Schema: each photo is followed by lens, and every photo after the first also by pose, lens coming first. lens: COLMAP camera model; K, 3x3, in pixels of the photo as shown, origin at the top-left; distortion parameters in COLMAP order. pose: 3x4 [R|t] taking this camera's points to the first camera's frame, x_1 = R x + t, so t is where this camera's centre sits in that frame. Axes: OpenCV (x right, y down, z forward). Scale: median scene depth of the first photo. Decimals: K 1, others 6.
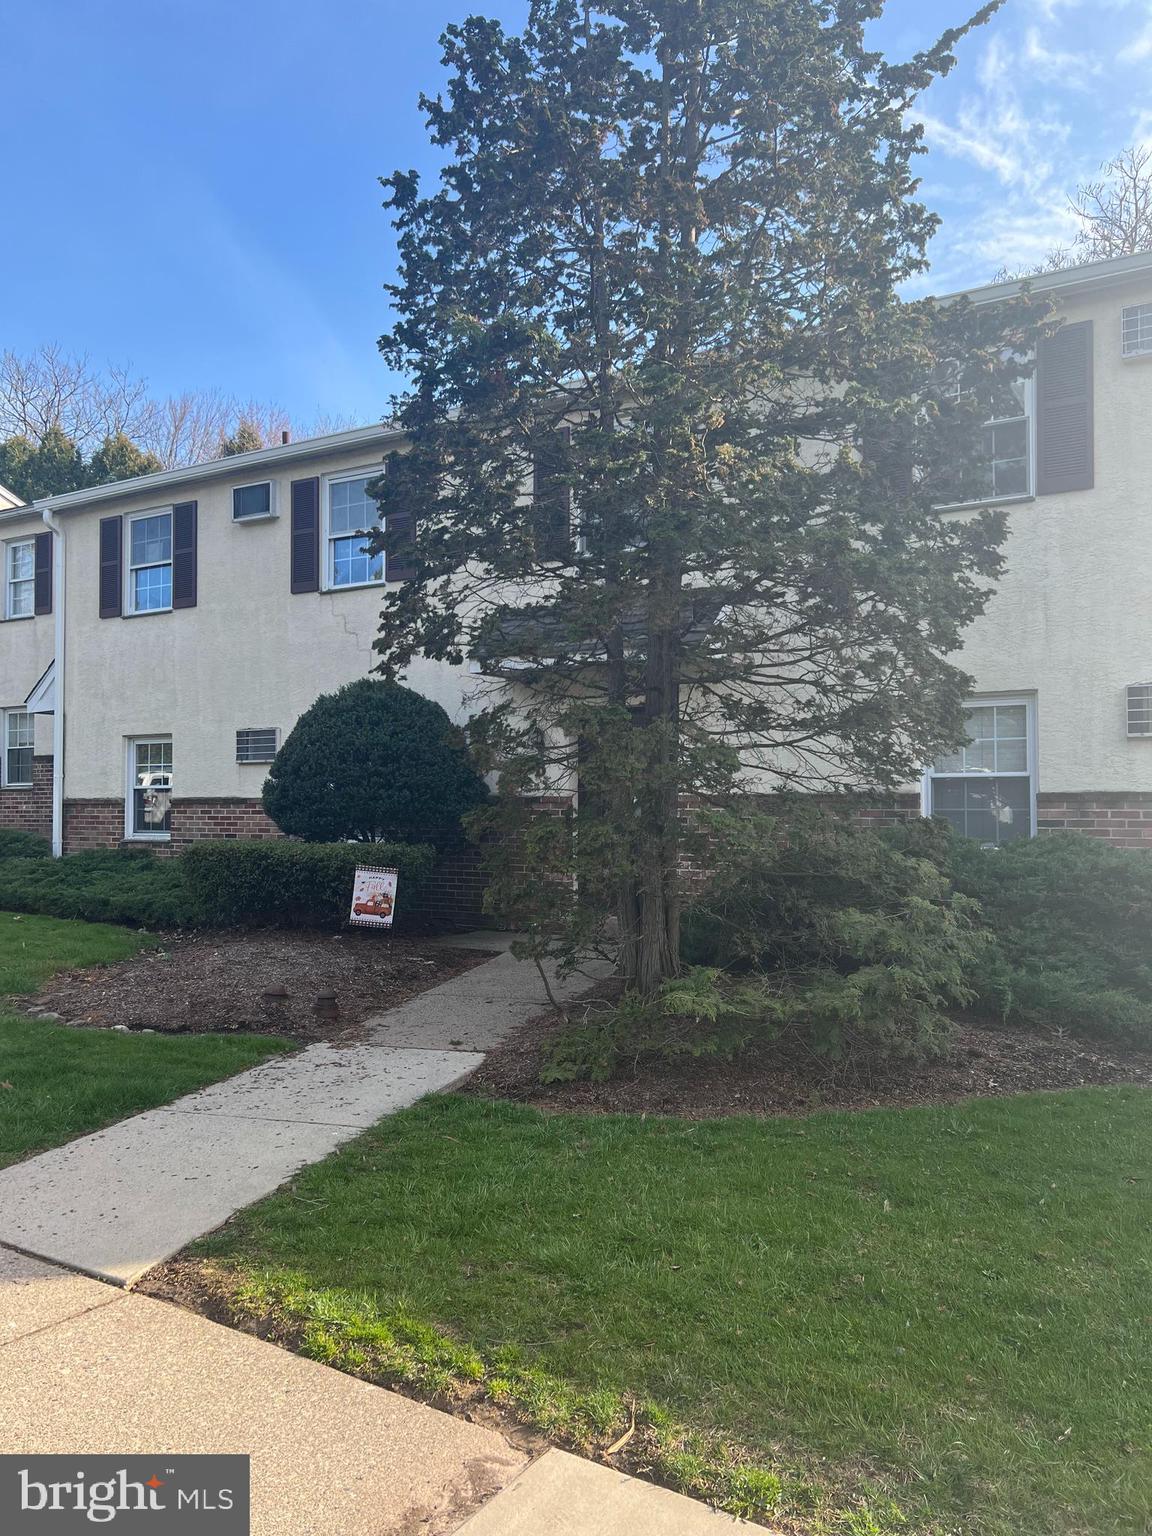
lens RADIAL K [[1144.0, 0, 576.0], [0, 1144.0, 768.0], [0, 0, 1]] dist [0.001072, 0.000310]
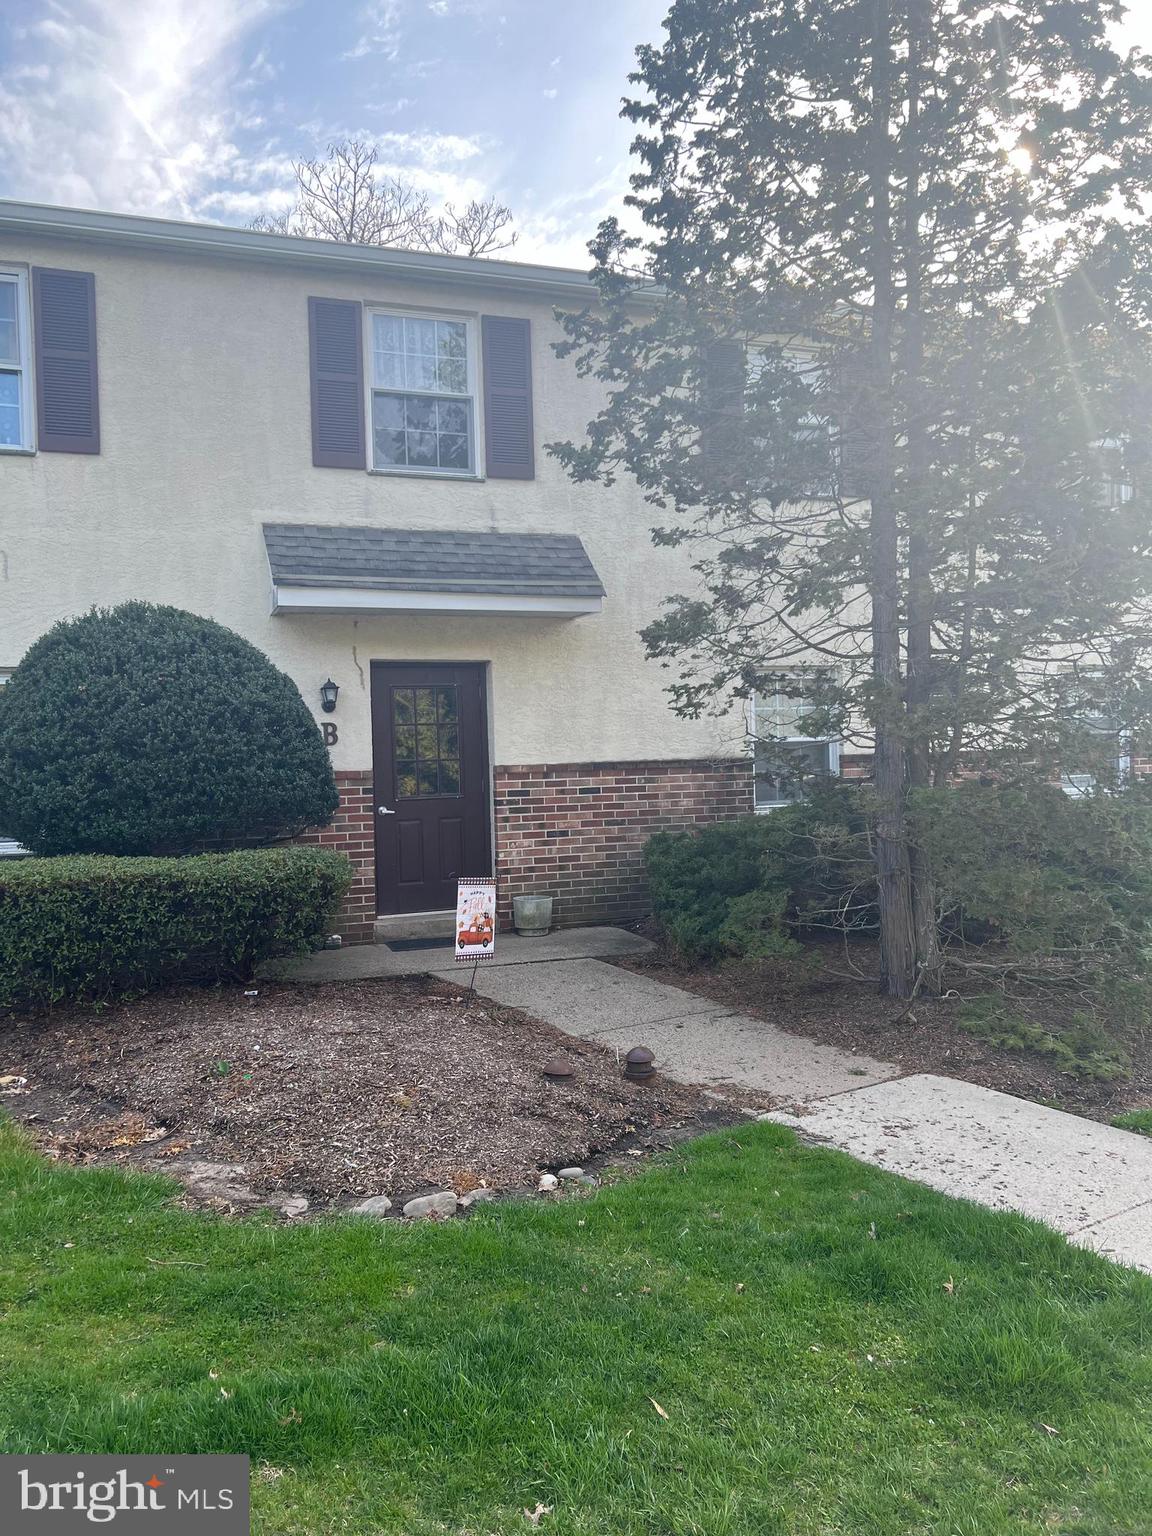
lens RADIAL K [[1144.0, 0, 576.0], [0, 1144.0, 768.0], [0, 0, 1]] dist [0.001072, 0.000310]
pose [[0.639141, -0.023560, 0.768728, -0.651177], [0.001700, 0.999572, 0.029221, -0.002023], [-0.769087, -0.017369, 0.638908, 0.476478]]
